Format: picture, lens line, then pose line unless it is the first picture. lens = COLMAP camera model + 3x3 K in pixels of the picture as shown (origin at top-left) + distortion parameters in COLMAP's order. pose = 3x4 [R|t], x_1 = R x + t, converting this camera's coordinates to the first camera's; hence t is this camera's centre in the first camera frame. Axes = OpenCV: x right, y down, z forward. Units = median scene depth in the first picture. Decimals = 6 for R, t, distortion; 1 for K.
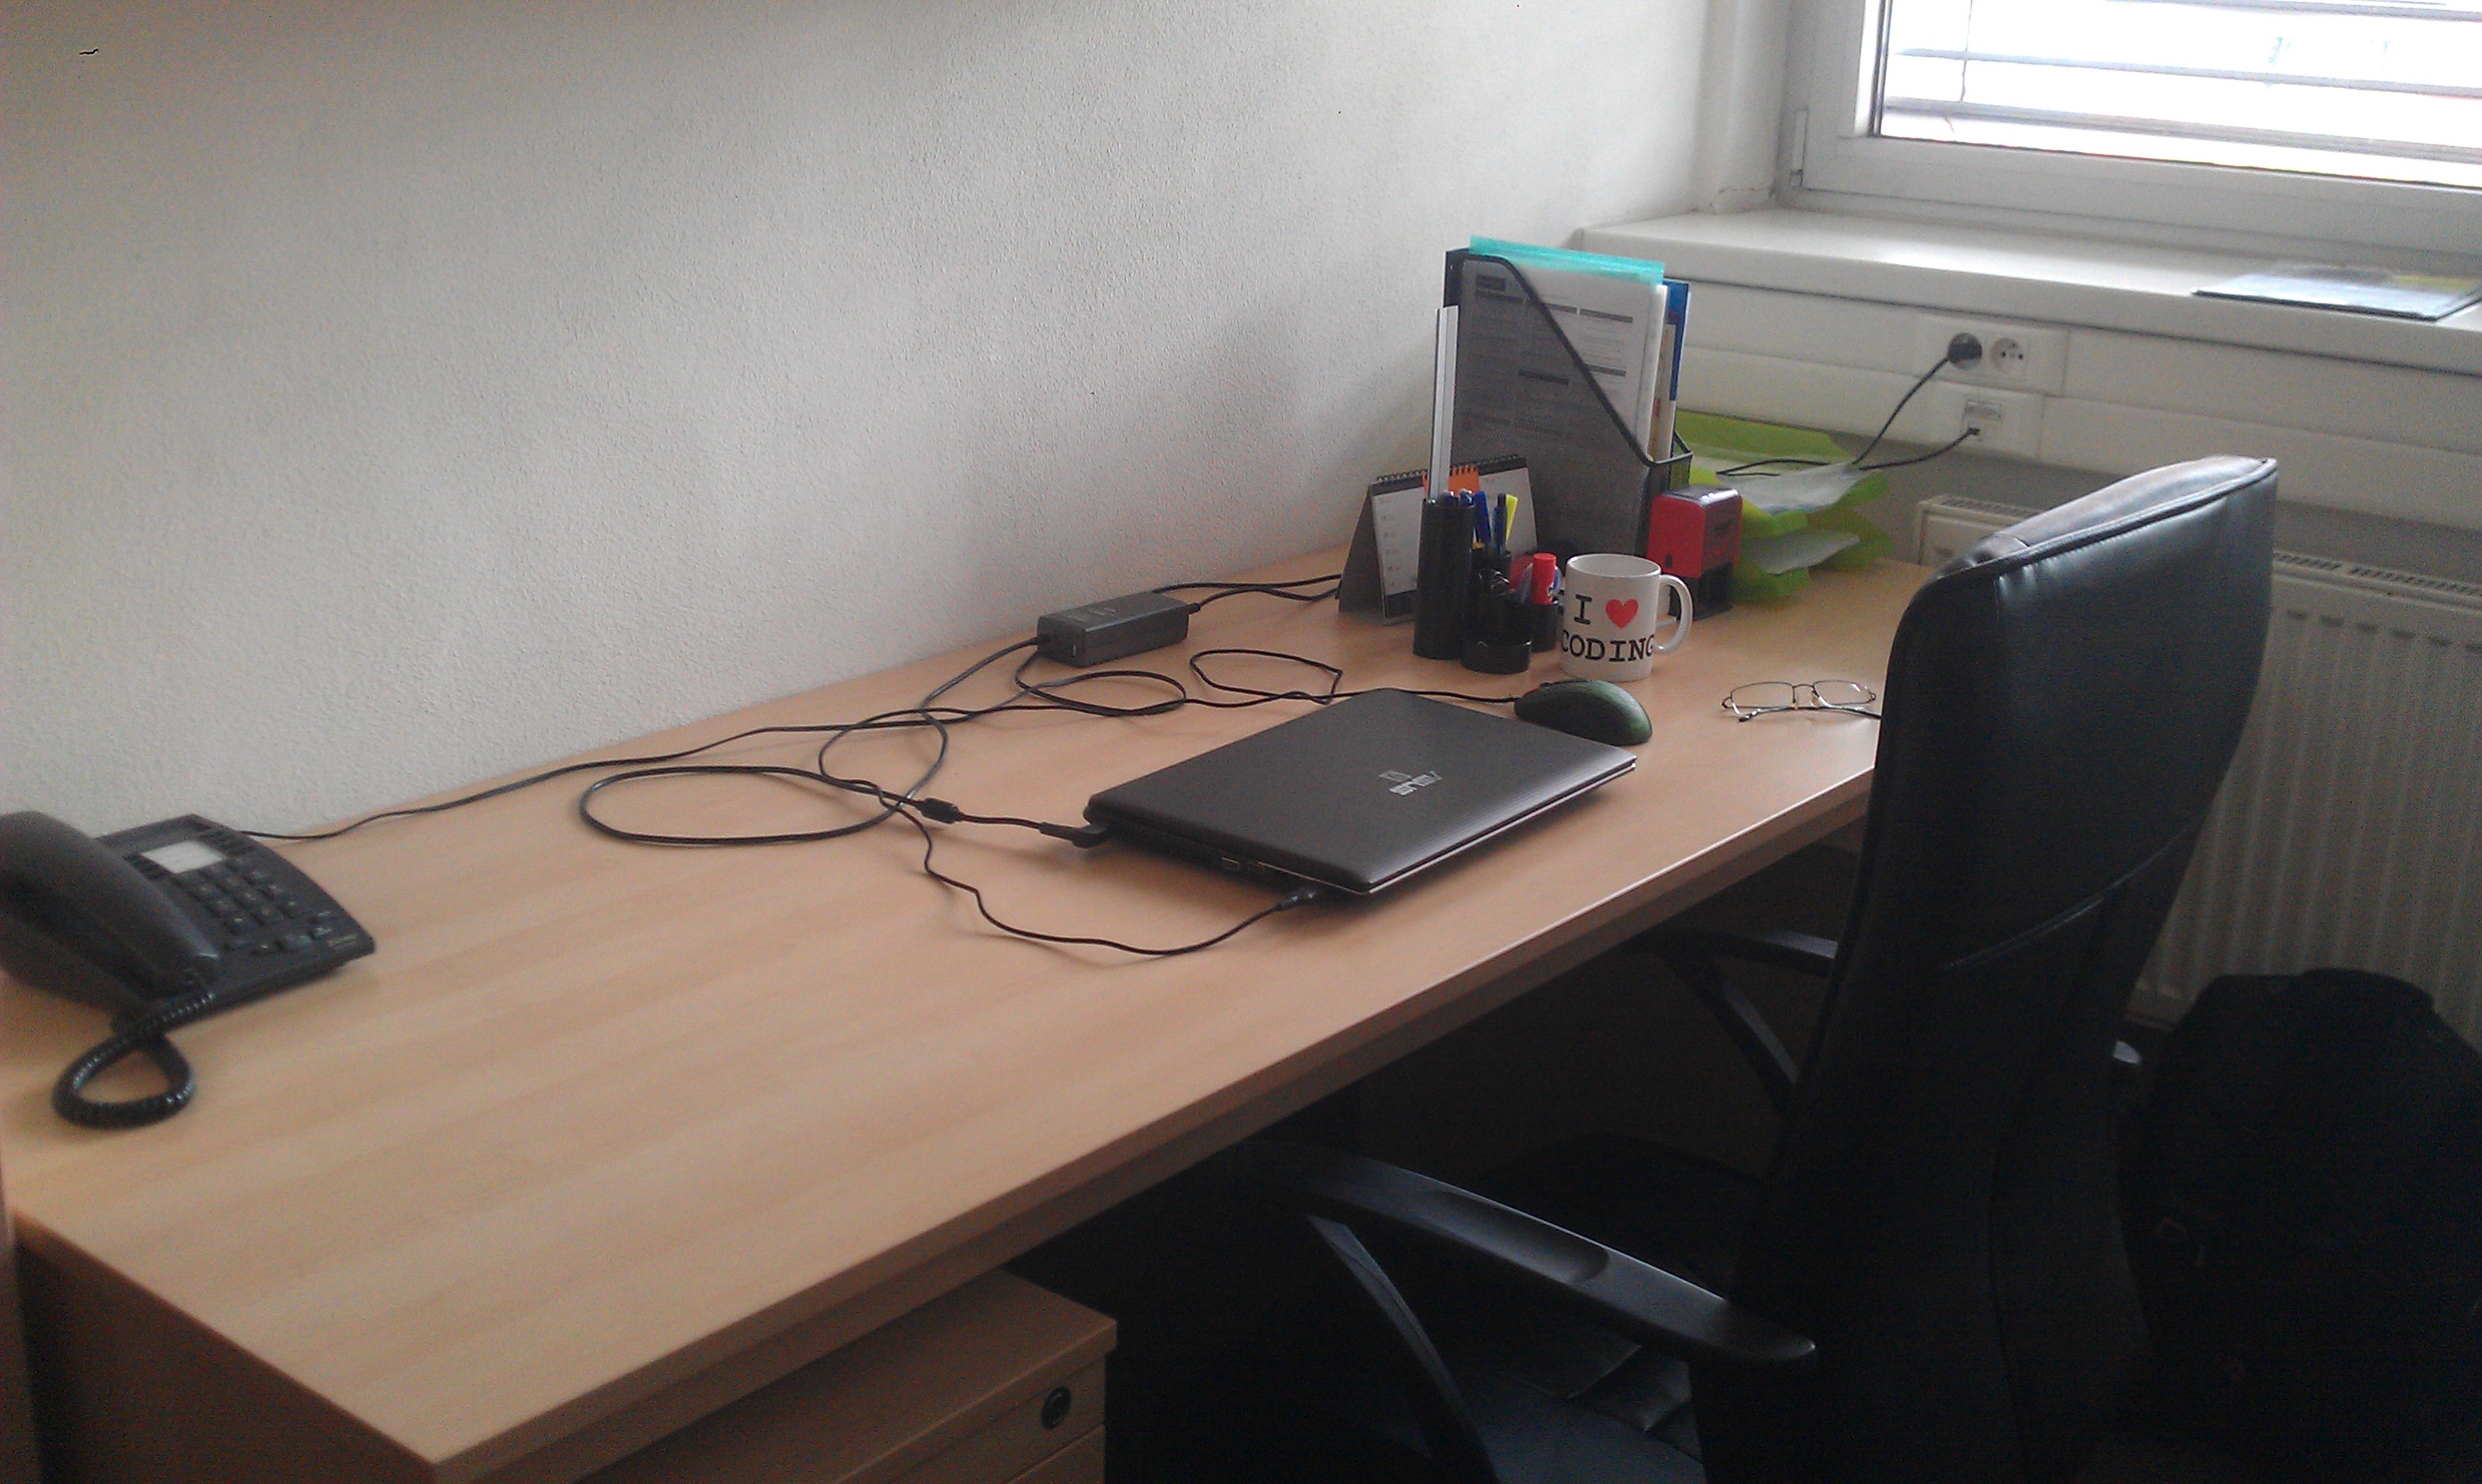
lens RADIAL K [[2533.8, 0, 1233.4], [0, 2533.8, 789.0], [0, 0, 1]] dist [0.146921, -0.548884]
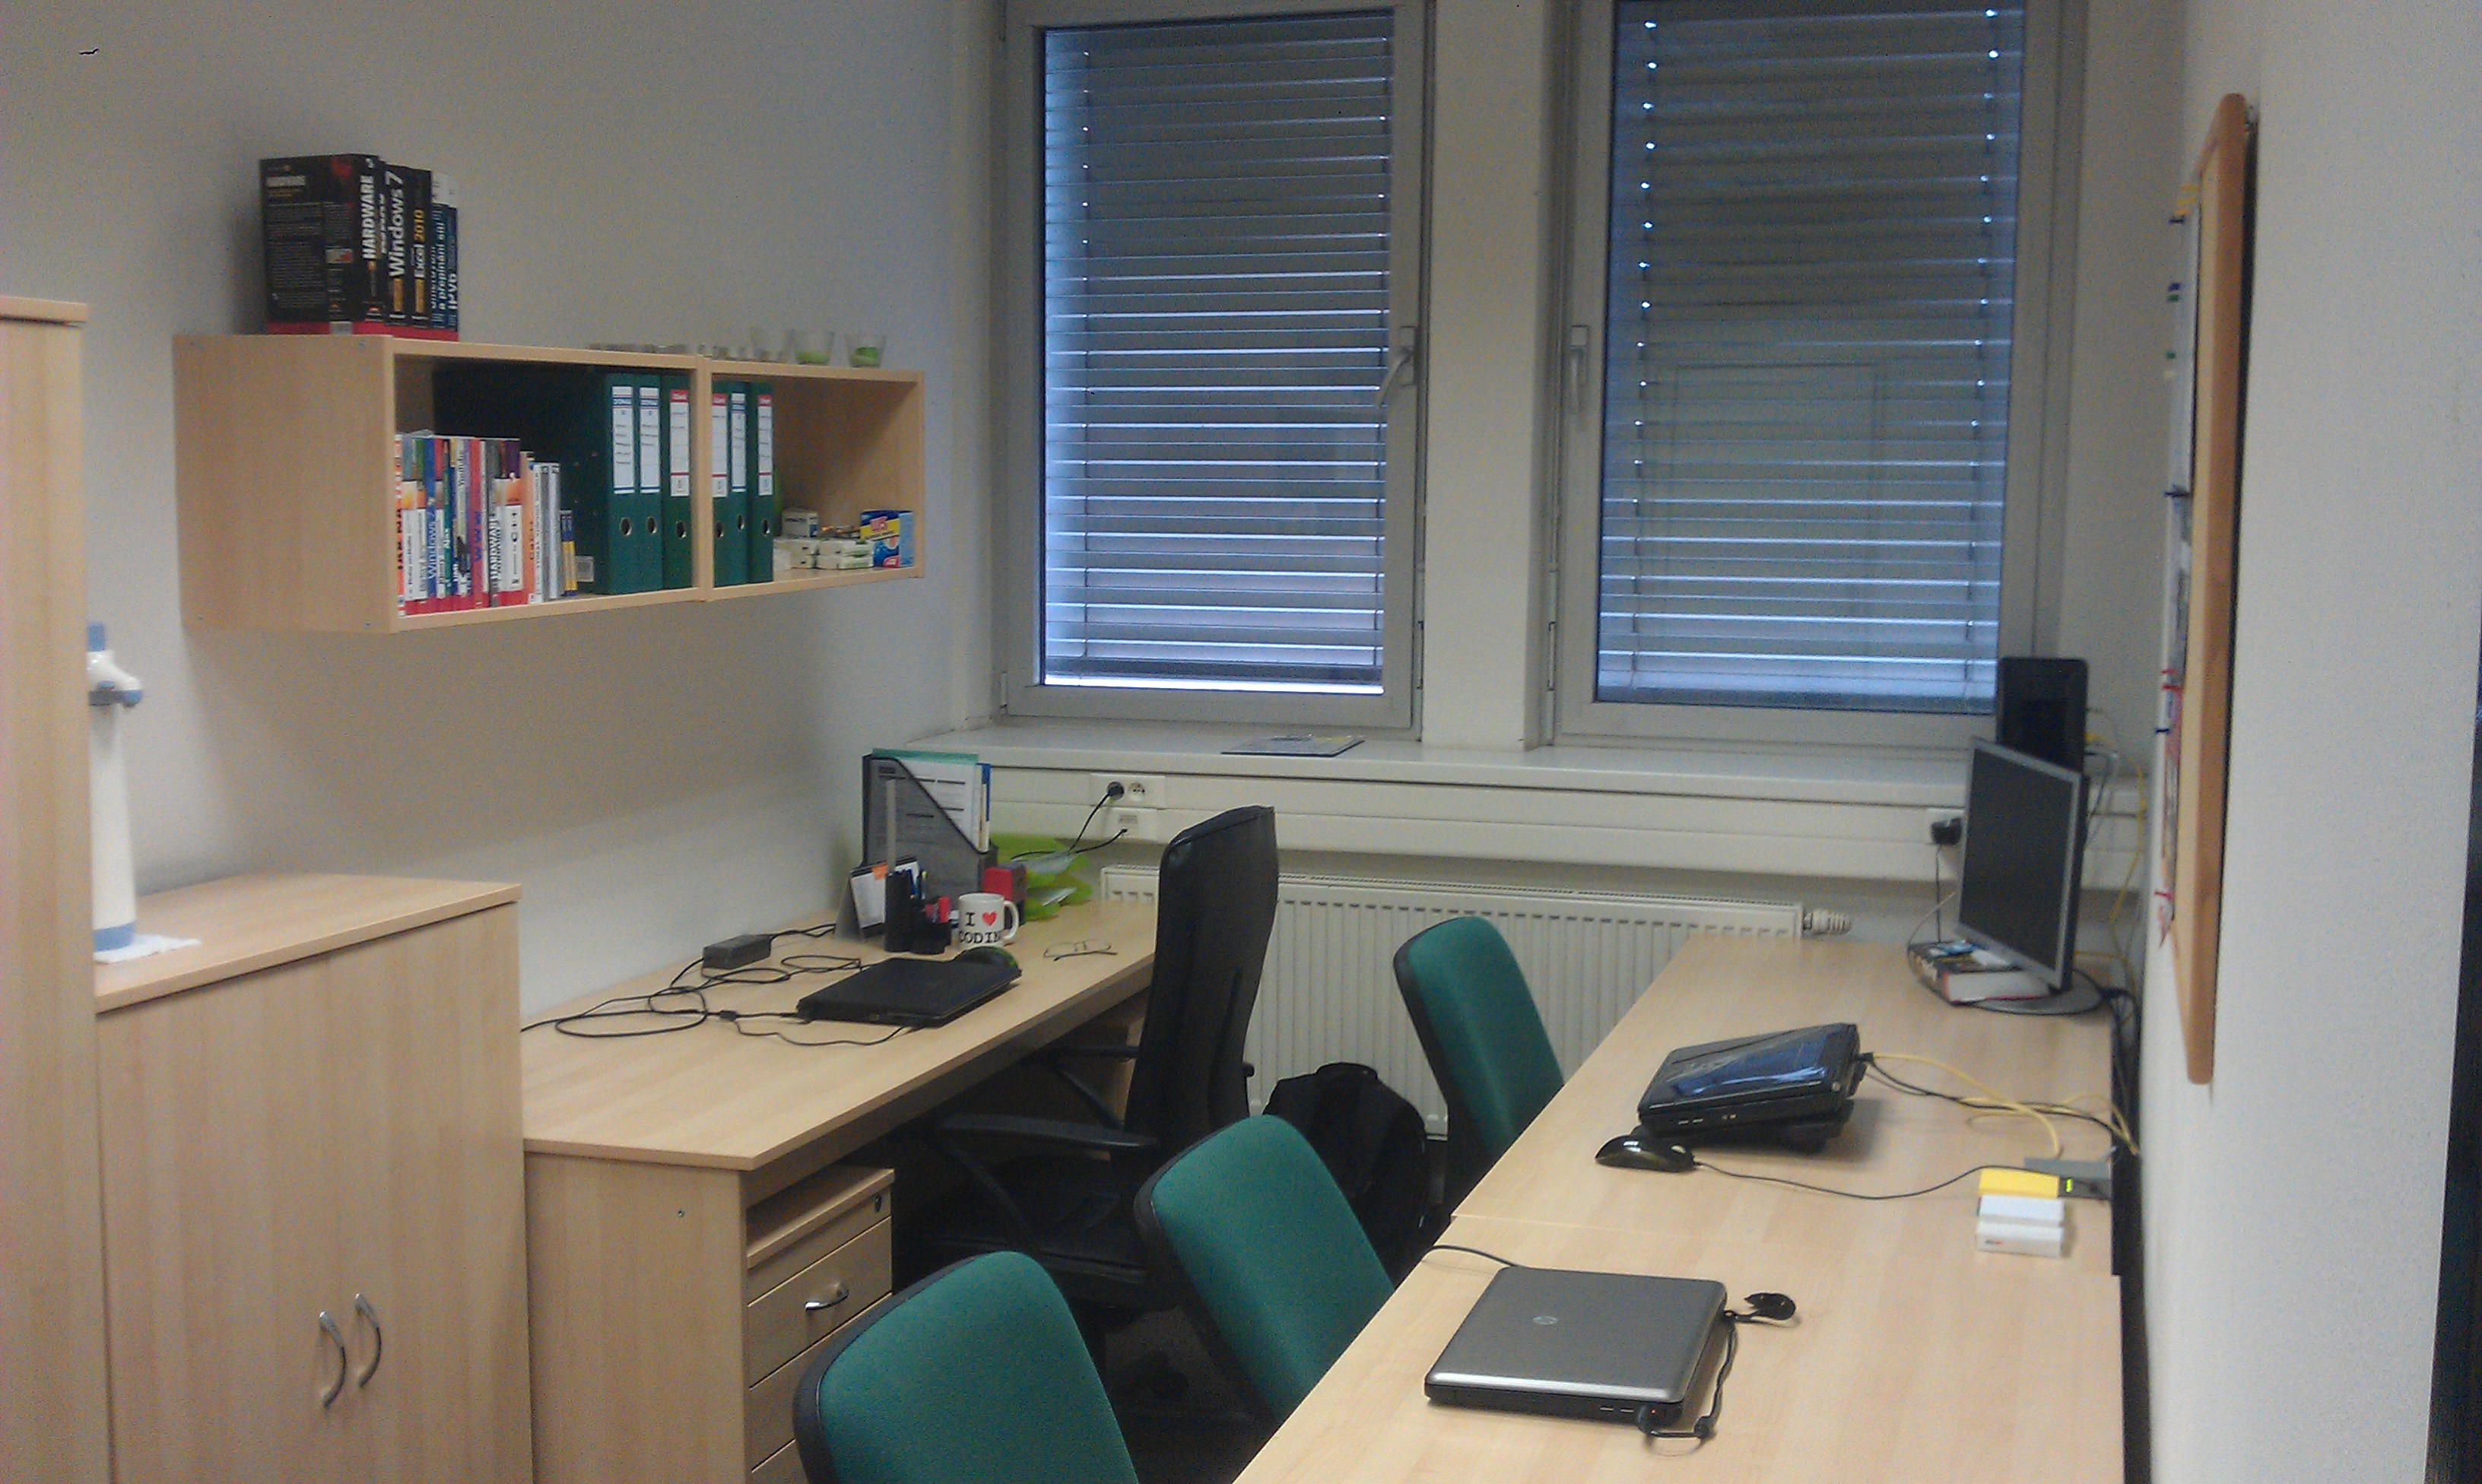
lens RADIAL K [[2600.8, 0, 1241.8], [0, 2600.8, 820.2], [0, 0, 1]] dist [0.017789, -0.184628]
pose [[0.926150, -0.071660, 0.370285, -0.402549], [0.141004, 0.976377, -0.163723, 0.210489], [-0.349805, 0.203844, 0.914376, -0.941337]]
